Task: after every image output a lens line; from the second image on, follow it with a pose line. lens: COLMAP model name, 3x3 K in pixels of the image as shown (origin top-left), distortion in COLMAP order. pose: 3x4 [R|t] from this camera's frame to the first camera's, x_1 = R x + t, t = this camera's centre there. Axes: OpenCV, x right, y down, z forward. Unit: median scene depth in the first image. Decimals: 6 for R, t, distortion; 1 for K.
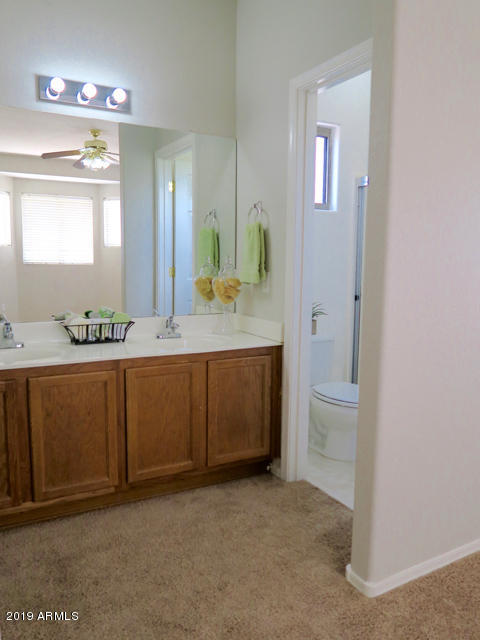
lens RADIAL K [[506.9, 0, 239.5], [0, 506.9, 321.0], [0, 0, 1]] dist [-0.021093, 0.008993]
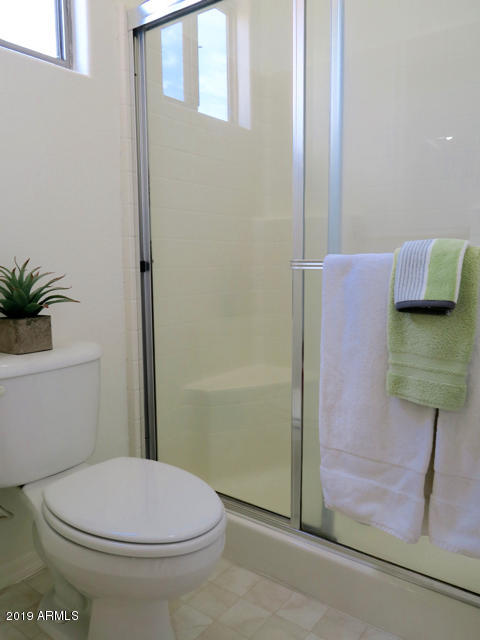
lens RADIAL K [[506.9, 0, 239.2], [0, 506.9, 321.1], [0, 0, 1]] dist [-0.021093, 0.008993]
pose [[0.915640, -0.066983, 0.396380, 0.121414], [0.062473, 0.997751, 0.024293, 0.001196], [-0.397115, 0.002519, 0.917765, 0.530418]]
